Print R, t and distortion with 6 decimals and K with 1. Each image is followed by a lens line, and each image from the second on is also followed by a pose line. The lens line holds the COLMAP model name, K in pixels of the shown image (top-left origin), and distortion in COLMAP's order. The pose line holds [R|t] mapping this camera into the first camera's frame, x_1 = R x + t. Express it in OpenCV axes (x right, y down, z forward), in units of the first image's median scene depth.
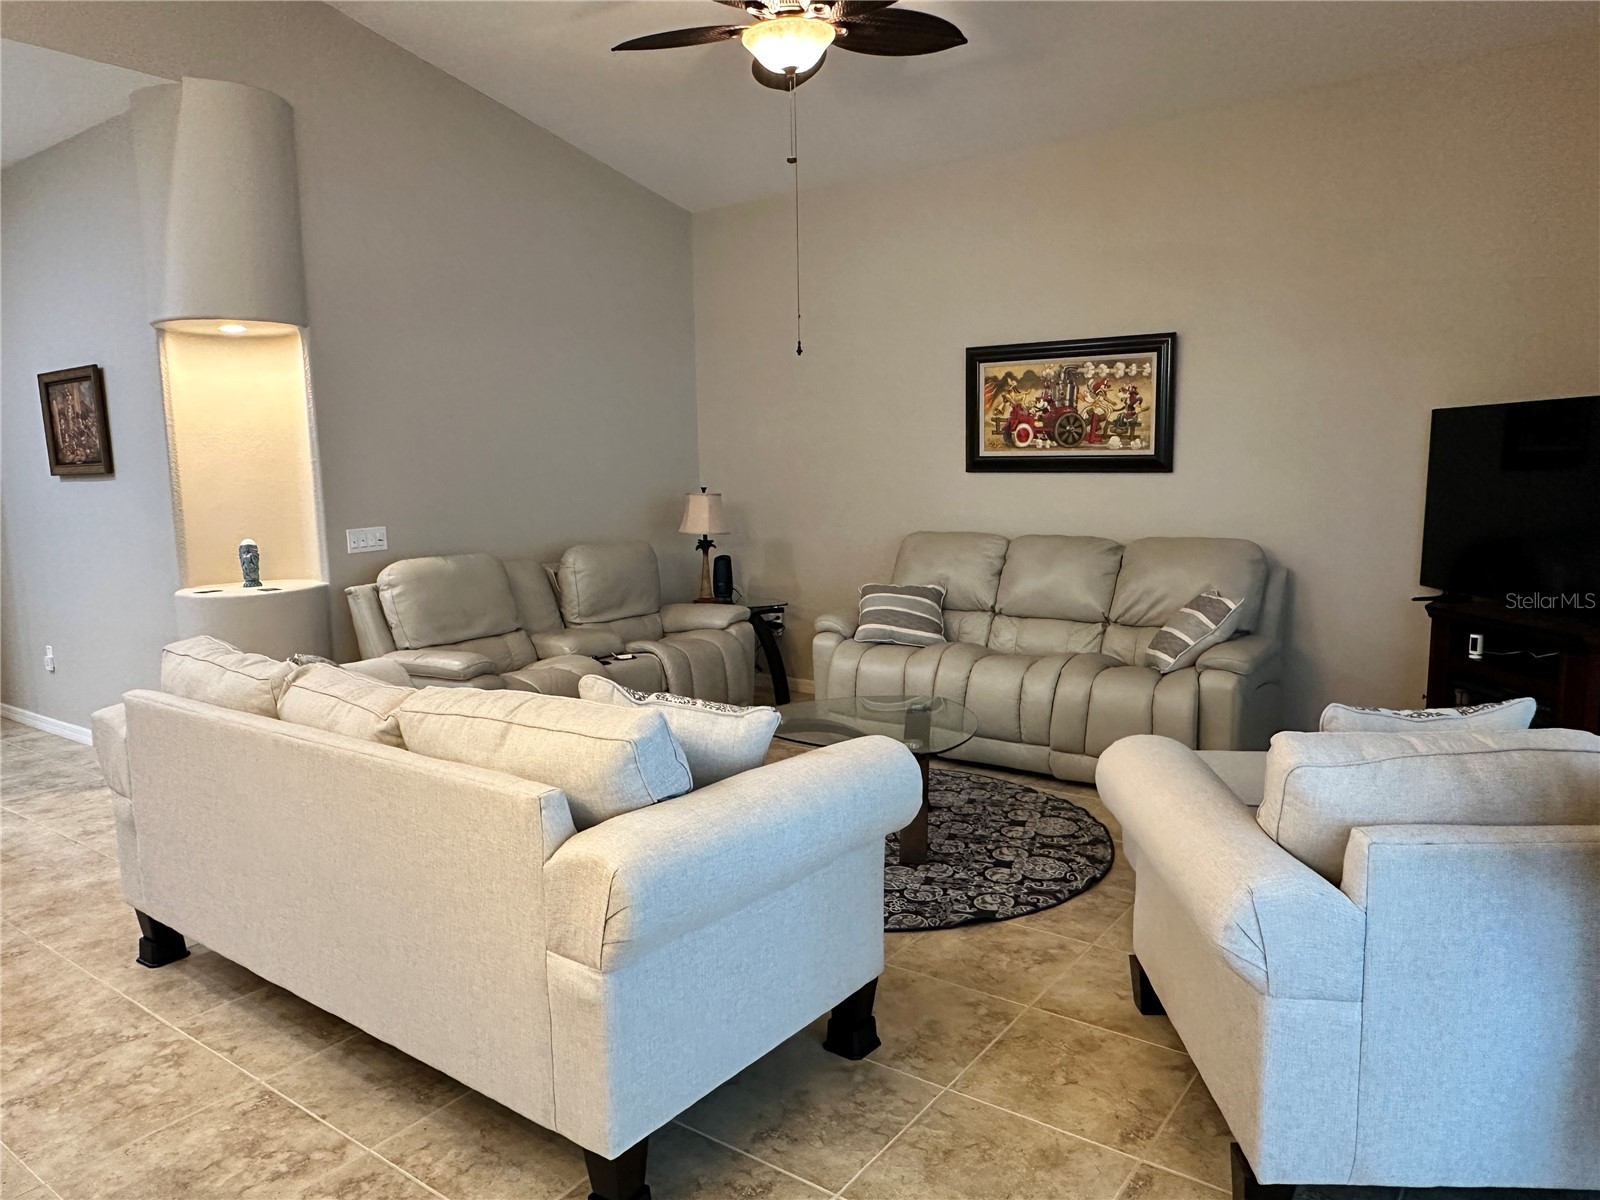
lens RADIAL K [[1076.7, 0, 791.3], [0, 1076.7, 615.8], [0, 0, 1]] dist [0.000580, -0.001329]
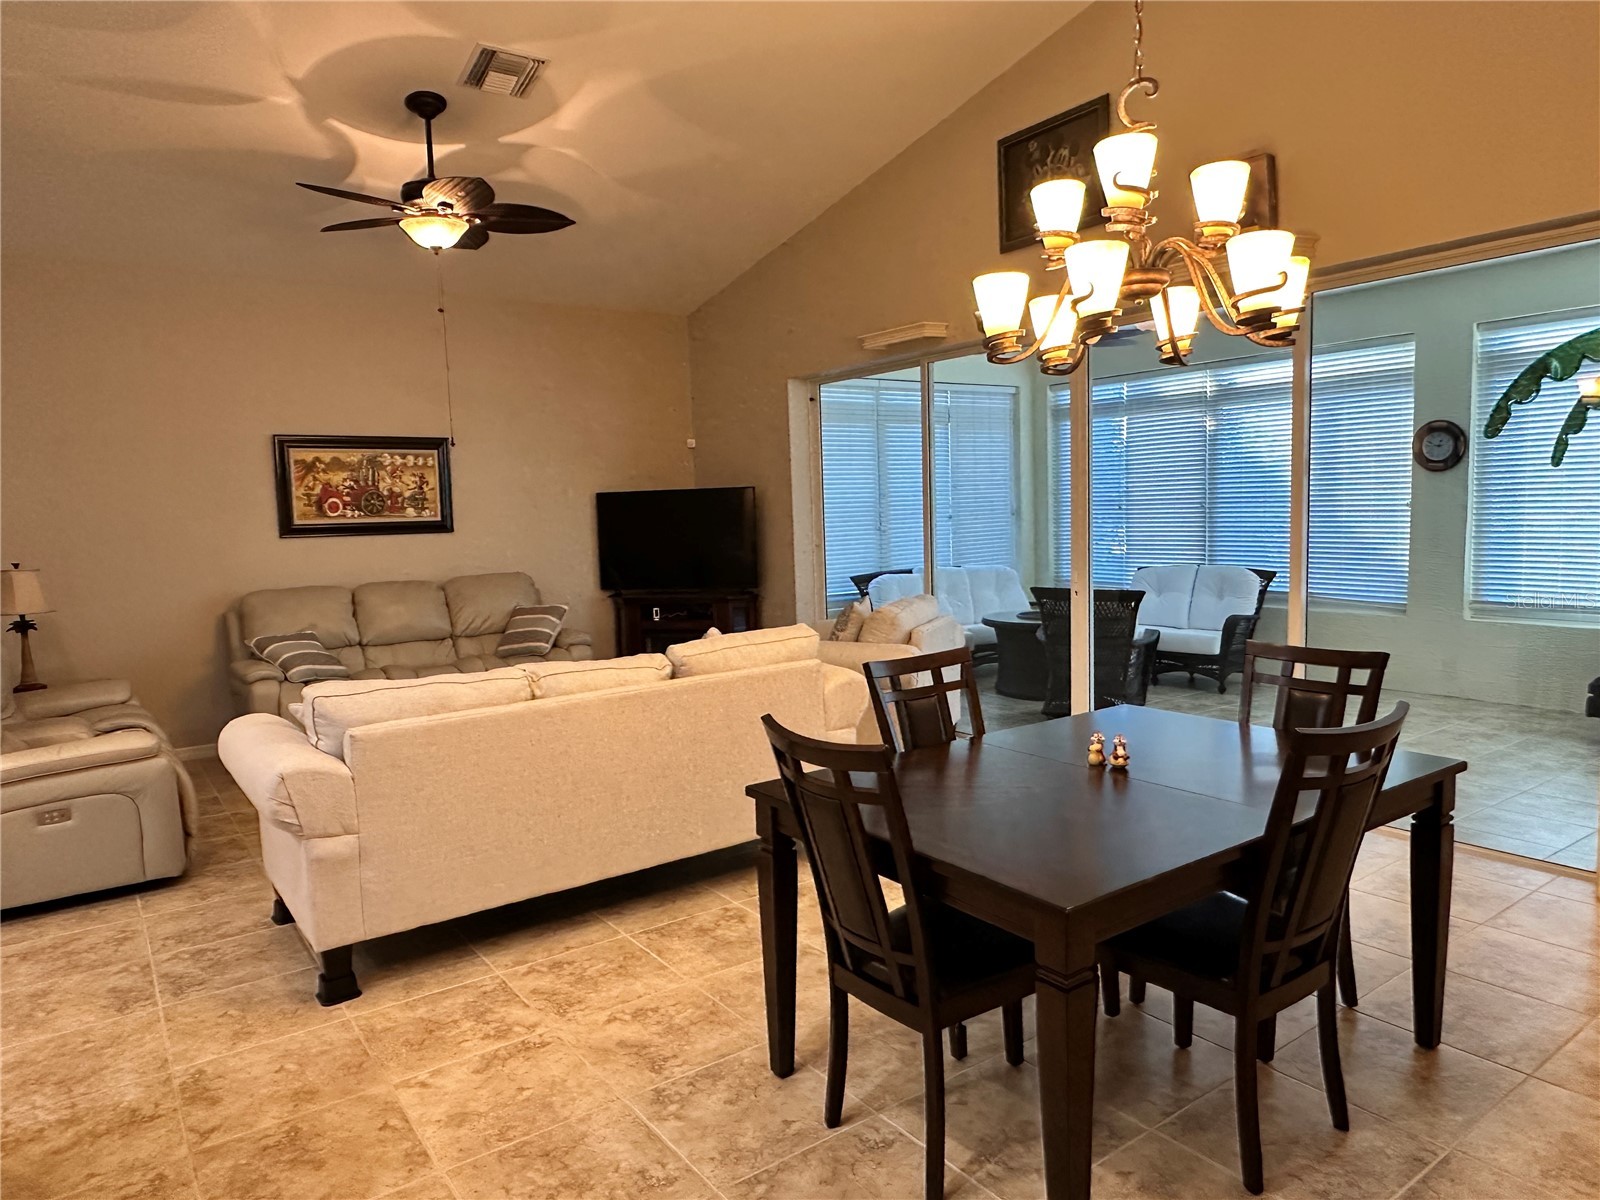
lens RADIAL K [[1018.6, 0, 809.4], [0, 1018.6, 610.2], [0, 0, 1]] dist [-0.003668, -0.001481]
pose [[0.302277, -0.092222, 0.948748, -0.793368], [0.163213, 0.985618, 0.043805, -0.010642], [-0.939143, 0.141607, 0.312982, 0.127234]]
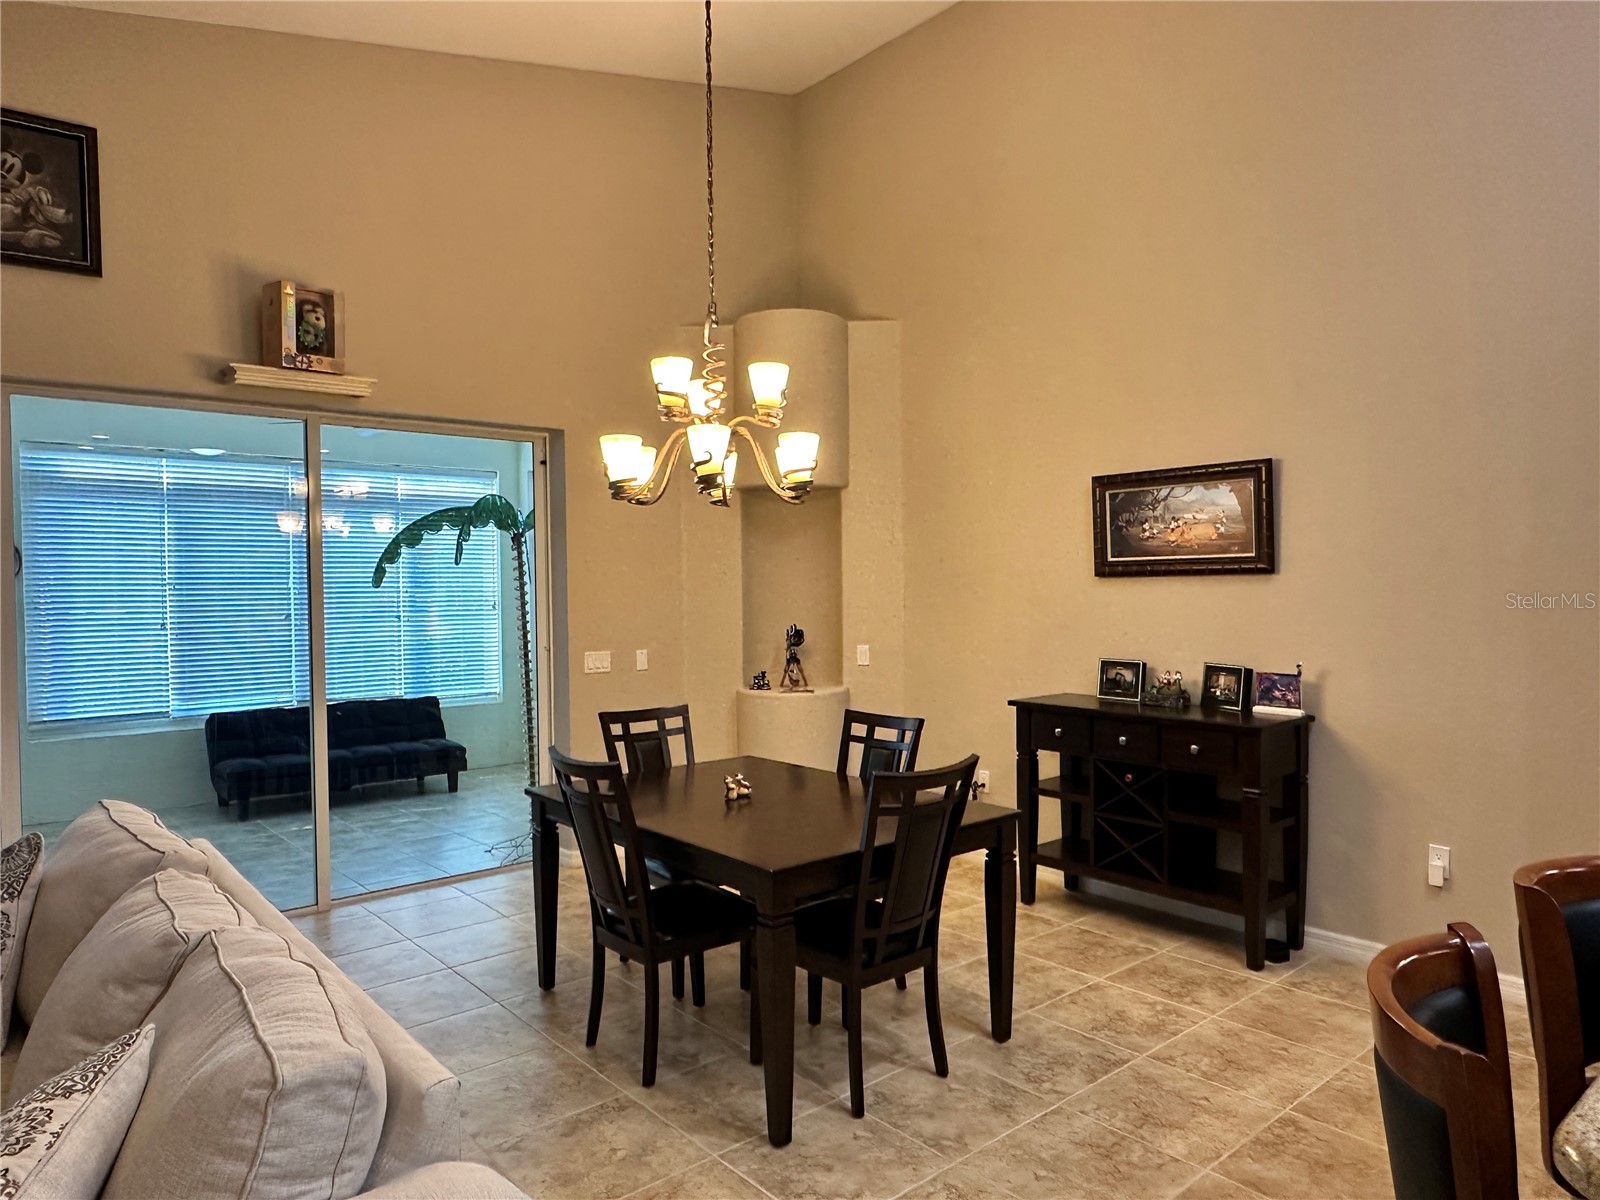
lens RADIAL K [[1018.6, 0, 805.6], [0, 1018.6, 616.2], [0, 0, 1]] dist [-0.003668, -0.001481]
pose [[-0.974725, 0.019610, 0.222547, -0.487626], [0.056851, 0.985120, 0.162195, -0.109848], [-0.216055, 0.170748, -0.961335, 0.753534]]
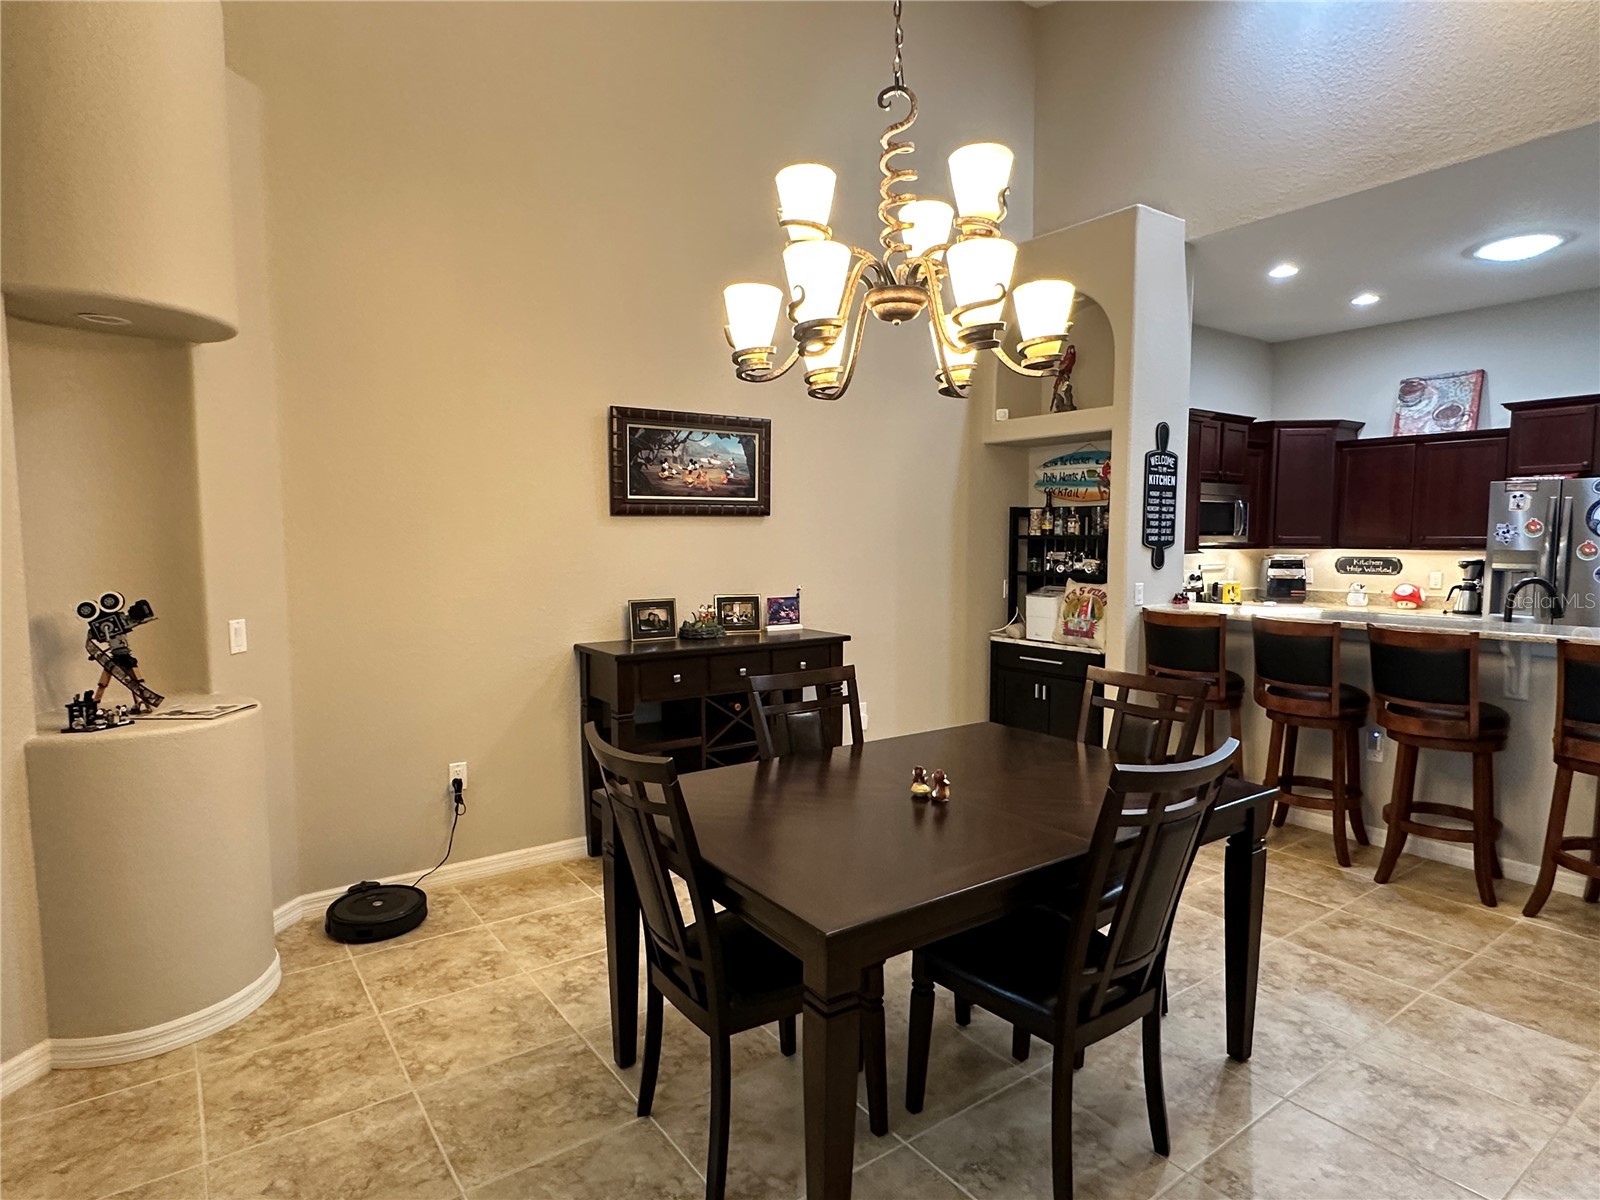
lens RADIAL K [[895.8, 0, 798.1], [0, 895.8, 606.9], [0, 0, 1]] dist [-0.000165, 0.001718]
pose [[-0.302731, 0.096412, -0.948187, 0.117755], [-0.127643, 0.981806, 0.140584, -0.033474], [0.944490, 0.163589, -0.284917, 0.203334]]
